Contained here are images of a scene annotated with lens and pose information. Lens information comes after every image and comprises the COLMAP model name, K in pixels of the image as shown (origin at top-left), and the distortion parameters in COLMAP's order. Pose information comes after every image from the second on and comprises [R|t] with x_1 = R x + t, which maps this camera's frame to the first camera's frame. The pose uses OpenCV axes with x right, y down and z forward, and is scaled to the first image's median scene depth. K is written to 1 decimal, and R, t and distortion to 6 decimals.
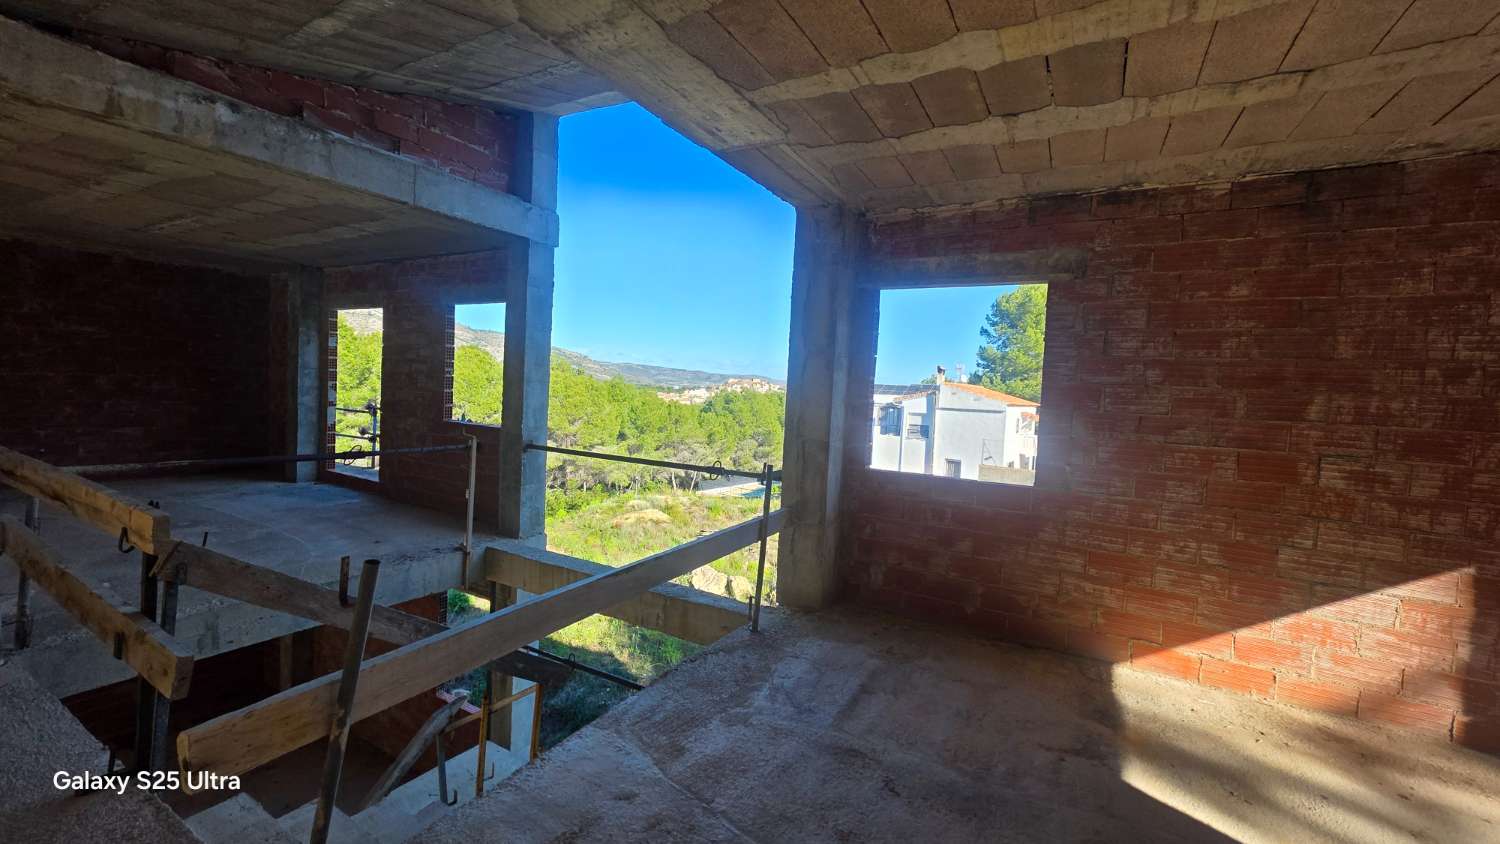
lens RADIAL K [[596.3, 0, 745.4], [0, 596.3, 413.2], [0, 0, 1]] dist [0.002699, 0.000136]
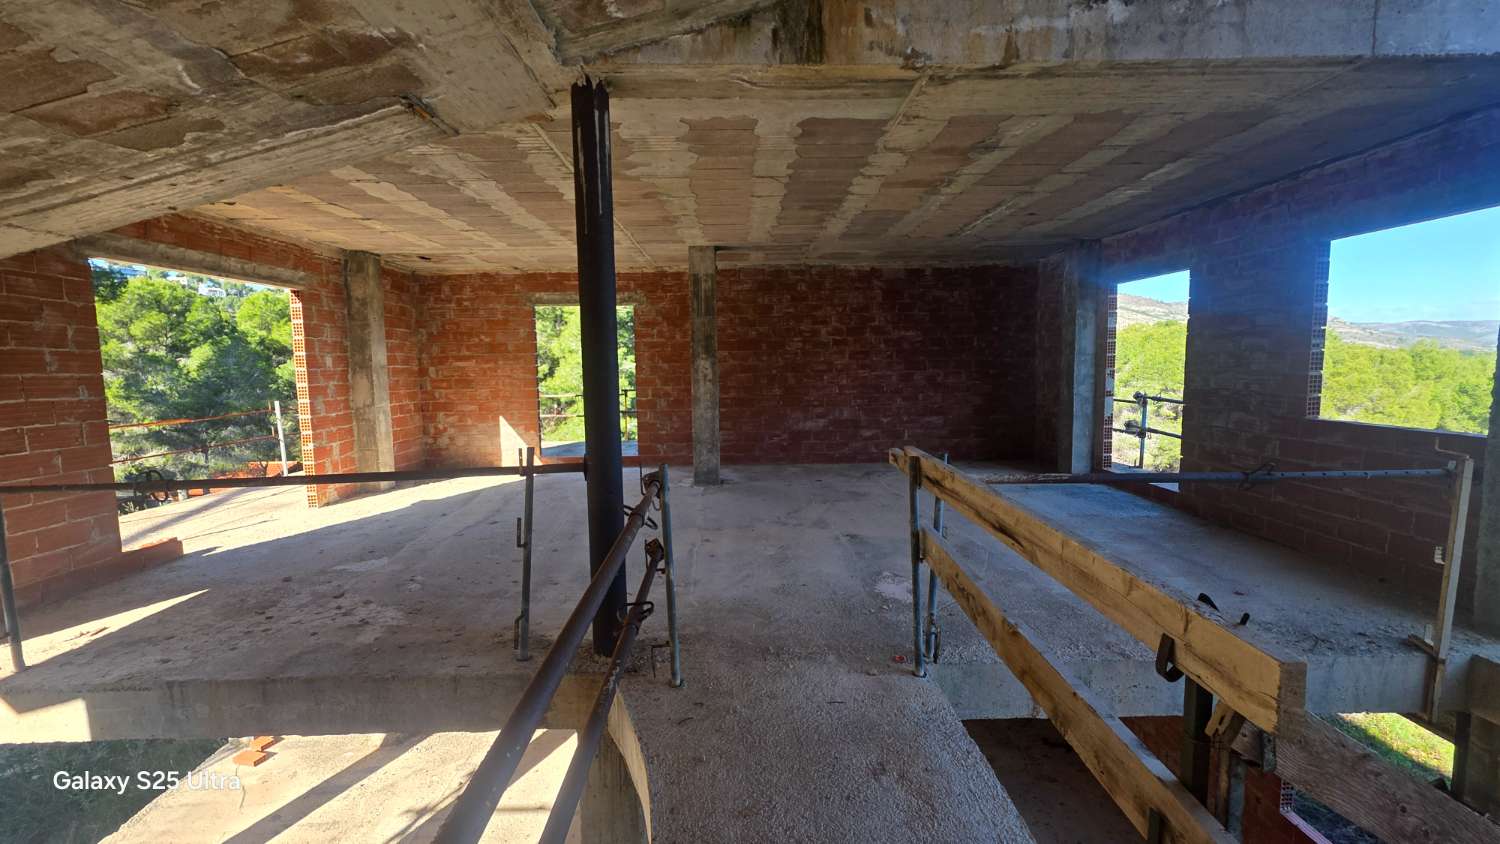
lens RADIAL K [[596.3, 0, 754.6], [0, 596.3, 418.6], [0, 0, 1]] dist [0.002699, 0.000136]
pose [[0.515824, 0.025591, -0.856313, -0.400089], [0.005565, 0.999433, 0.033221, -0.020710], [0.856677, -0.021902, 0.515388, 0.196076]]
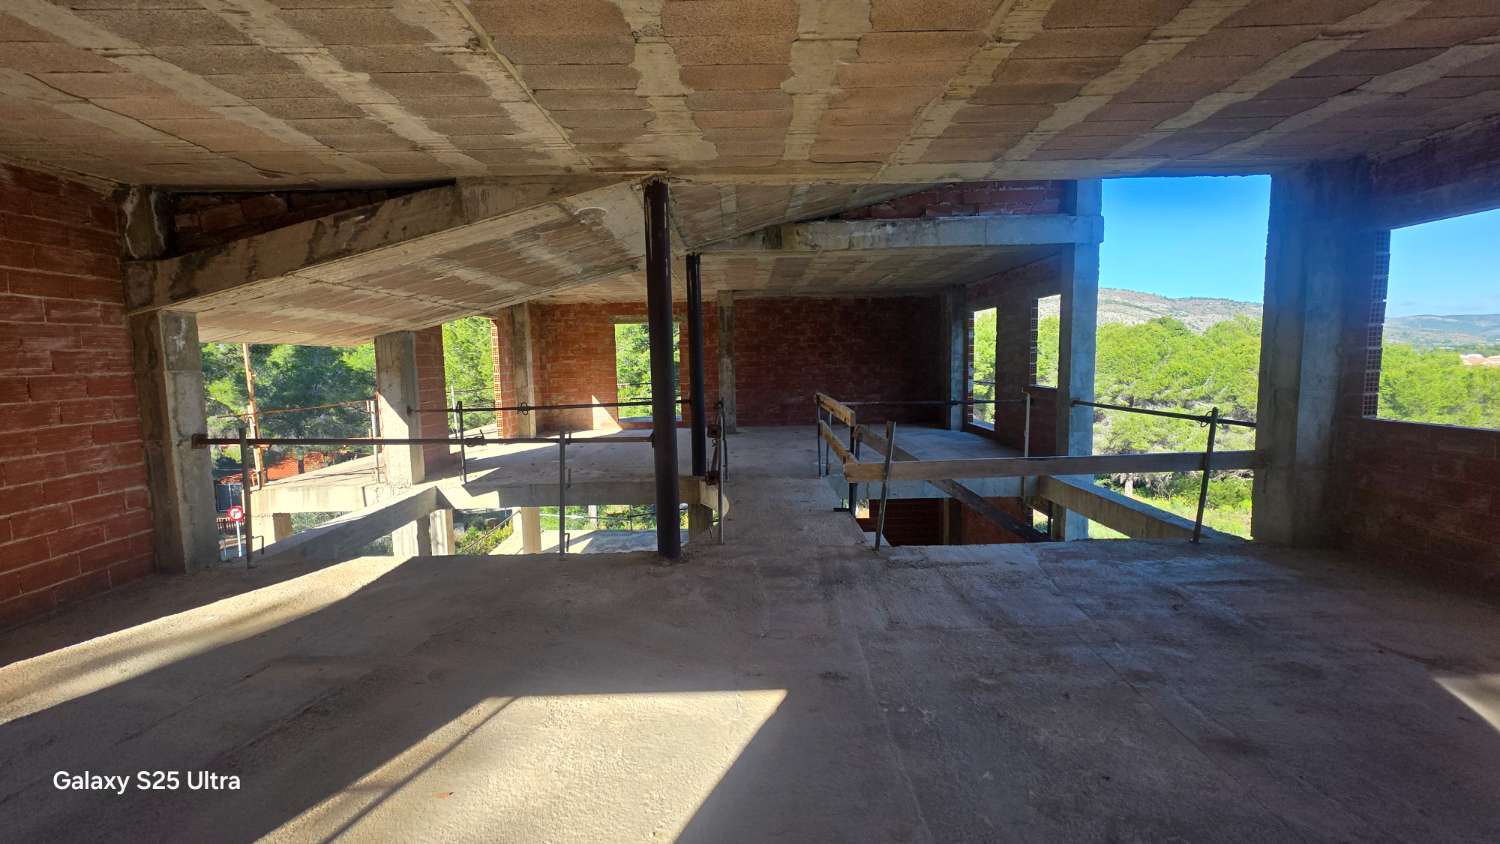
lens RADIAL K [[596.3, 0, 752.7], [0, 596.3, 417.9], [0, 0, 1]] dist [0.002699, 0.000136]
pose [[0.507994, 0.025592, -0.860980, 0.559375], [0.009900, 0.999319, 0.035546, 0.049947], [0.861304, -0.026581, 0.507395, -0.378725]]
